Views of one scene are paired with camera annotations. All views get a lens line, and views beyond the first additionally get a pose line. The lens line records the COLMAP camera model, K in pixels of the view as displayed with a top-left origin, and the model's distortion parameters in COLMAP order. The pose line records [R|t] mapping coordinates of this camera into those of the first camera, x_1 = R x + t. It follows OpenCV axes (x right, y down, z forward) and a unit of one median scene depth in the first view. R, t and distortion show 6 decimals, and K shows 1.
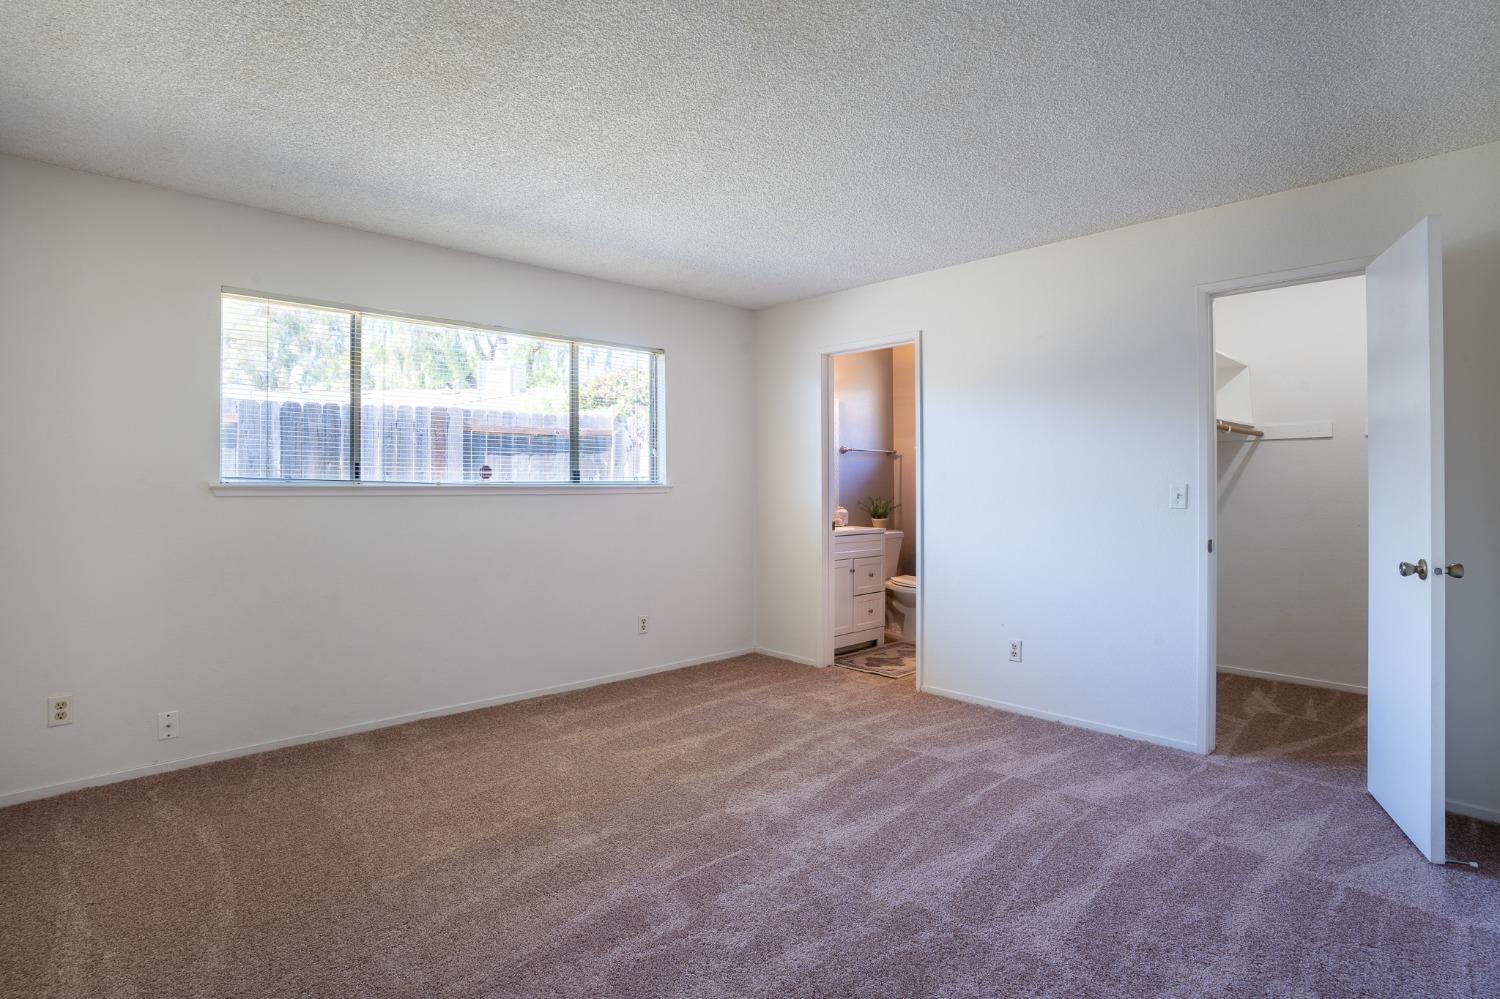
lens RADIAL K [[760.7, 0, 748.0], [0, 760.7, 470.0], [0, 0, 1]] dist [-0.025476, 0.001013]
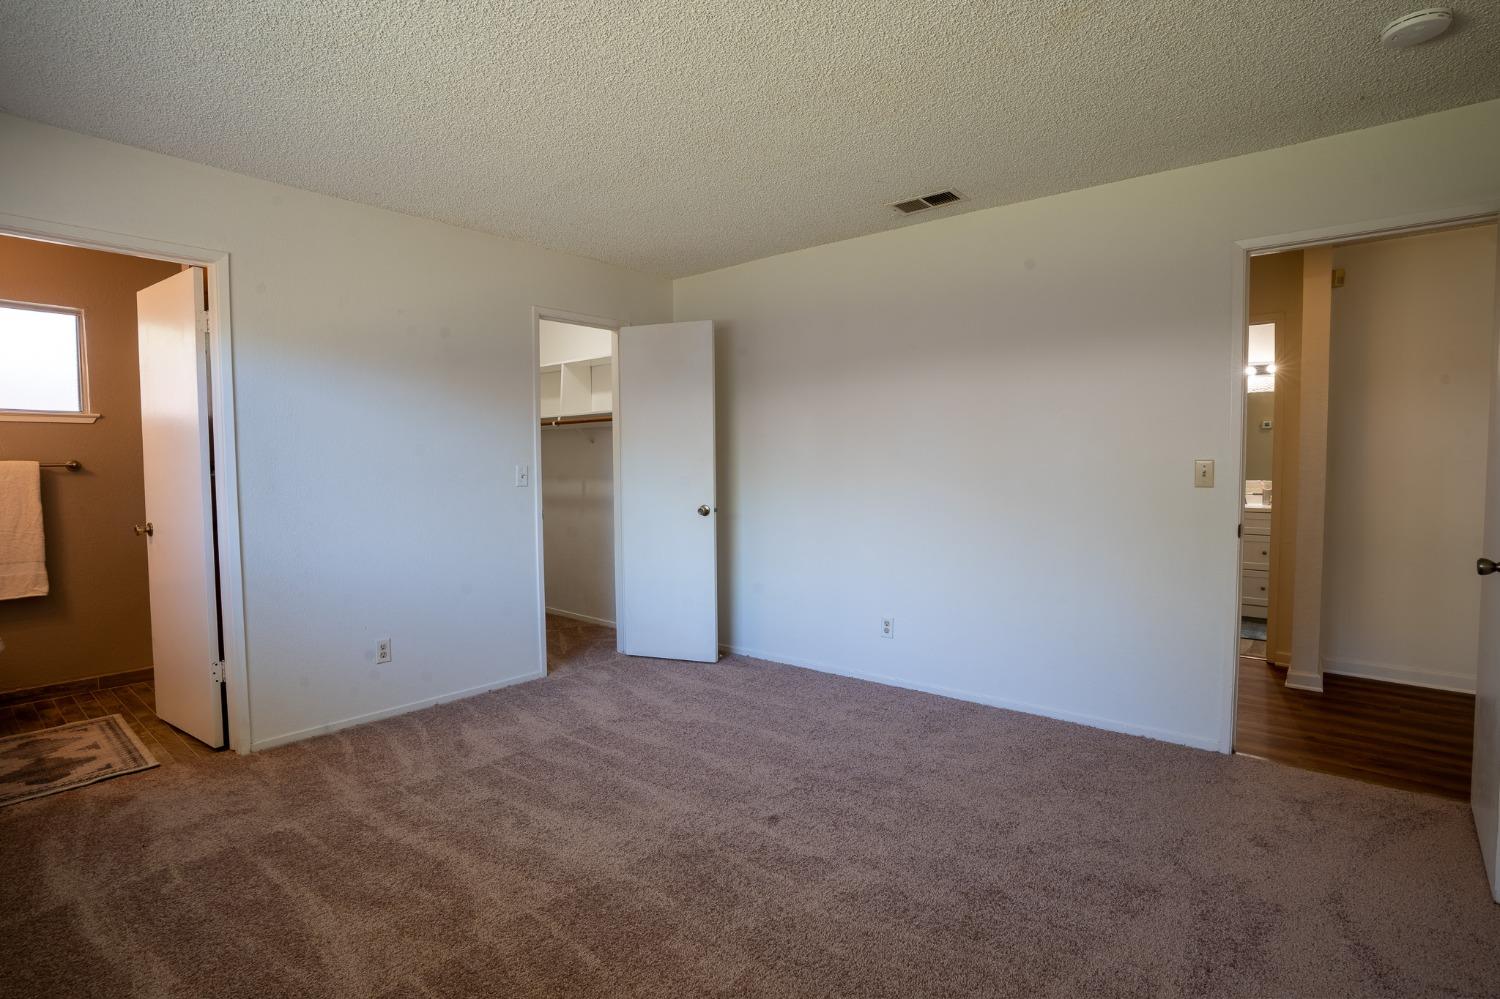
lens RADIAL K [[740.3, 0, 750.0], [0, 740.3, 499.5], [0, 0, 1]] dist [-0.083776, 0.047256]
pose [[-0.109229, -0.046417, 0.992932, -0.547369], [-0.005555, 0.998922, 0.046086, 0.013545], [-0.994001, -0.000482, -0.109369, 0.651495]]
